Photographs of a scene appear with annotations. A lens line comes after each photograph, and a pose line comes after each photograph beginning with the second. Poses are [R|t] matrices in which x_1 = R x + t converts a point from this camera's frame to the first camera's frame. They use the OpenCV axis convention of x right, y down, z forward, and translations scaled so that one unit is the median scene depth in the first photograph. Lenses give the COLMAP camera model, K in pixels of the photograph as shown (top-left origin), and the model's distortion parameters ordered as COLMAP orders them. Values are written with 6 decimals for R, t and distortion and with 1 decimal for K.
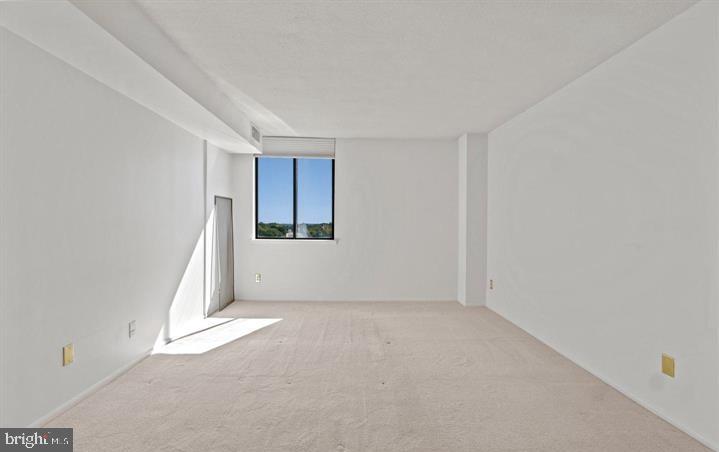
lens RADIAL K [[318.0, 0, 359.5], [0, 318.0, 226.0], [0, 0, 1]] dist [-0.000248, 0.000012]
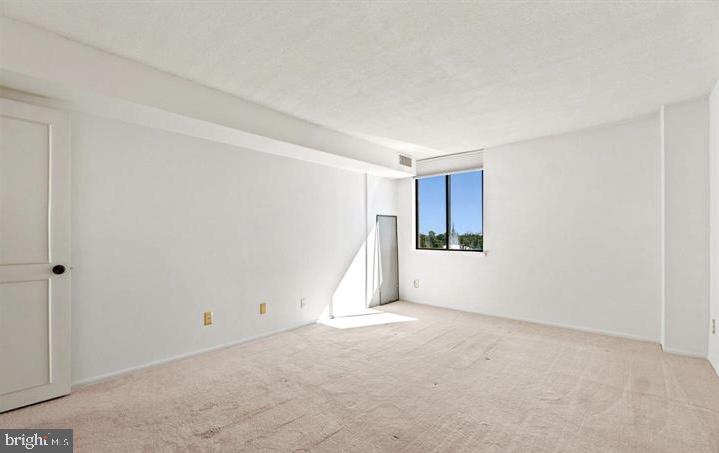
lens RADIAL K [[313.5, 0, 355.8], [0, 313.5, 239.2], [0, 0, 1]] dist [-0.001256, 0.000353]
pose [[0.716392, -0.004124, -0.697686, 0.348592], [0.004550, 0.999989, -0.001239, 0.003265], [0.697683, -0.002287, 0.716403, 0.031437]]
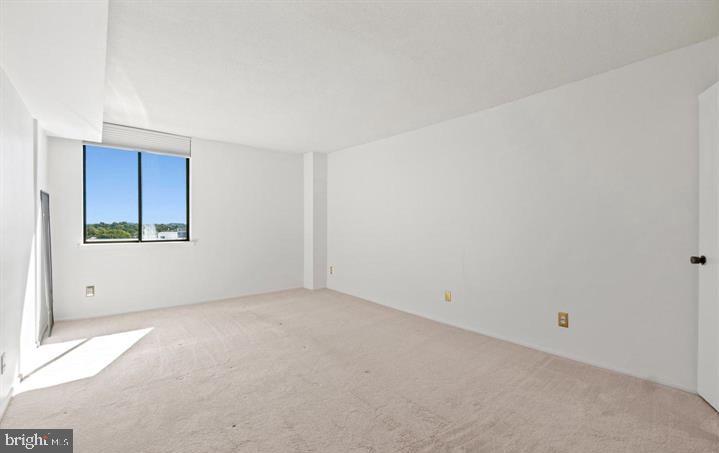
lens RADIAL K [[314.1, 0, 357.5], [0, 314.1, 228.3], [0, 0, 1]] dist [-0.004235, 0.000019]
pose [[0.782026, -0.013526, 0.623099, -0.308145], [0.006369, 0.999886, 0.013711, -0.007033], [-0.623214, -0.006754, 0.782022, -0.081508]]
